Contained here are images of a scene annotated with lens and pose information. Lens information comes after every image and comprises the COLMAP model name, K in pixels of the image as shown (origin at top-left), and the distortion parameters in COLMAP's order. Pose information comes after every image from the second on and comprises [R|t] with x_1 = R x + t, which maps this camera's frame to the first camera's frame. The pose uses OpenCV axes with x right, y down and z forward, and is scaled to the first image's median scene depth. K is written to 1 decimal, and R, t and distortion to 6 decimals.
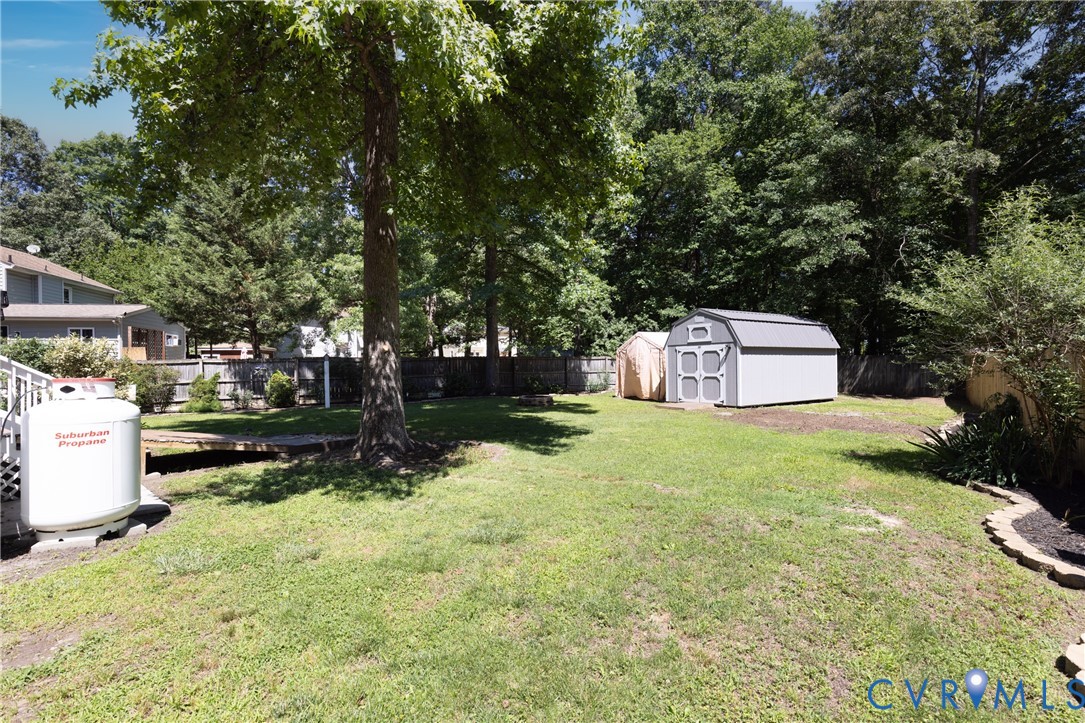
lens RADIAL K [[484.6, 0, 542.6], [0, 484.6, 364.3], [0, 0, 1]] dist [-0.001033, -0.000279]
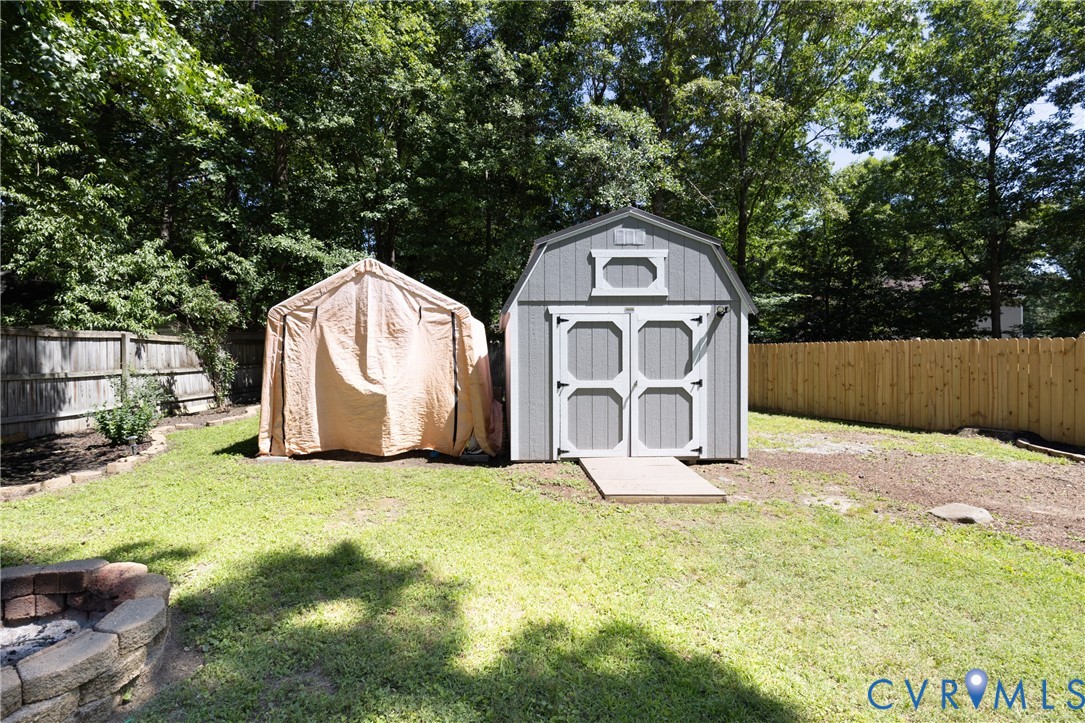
lens RADIAL K [[484.6, 0, 542.3], [0, 484.6, 361.2], [0, 0, 1]] dist [-0.001033, -0.000279]
pose [[0.512190, -0.005306, 0.858856, -0.035425], [-0.005911, 0.999935, 0.009703, 0.001052], [-0.858852, -0.010046, 0.512125, 0.853192]]
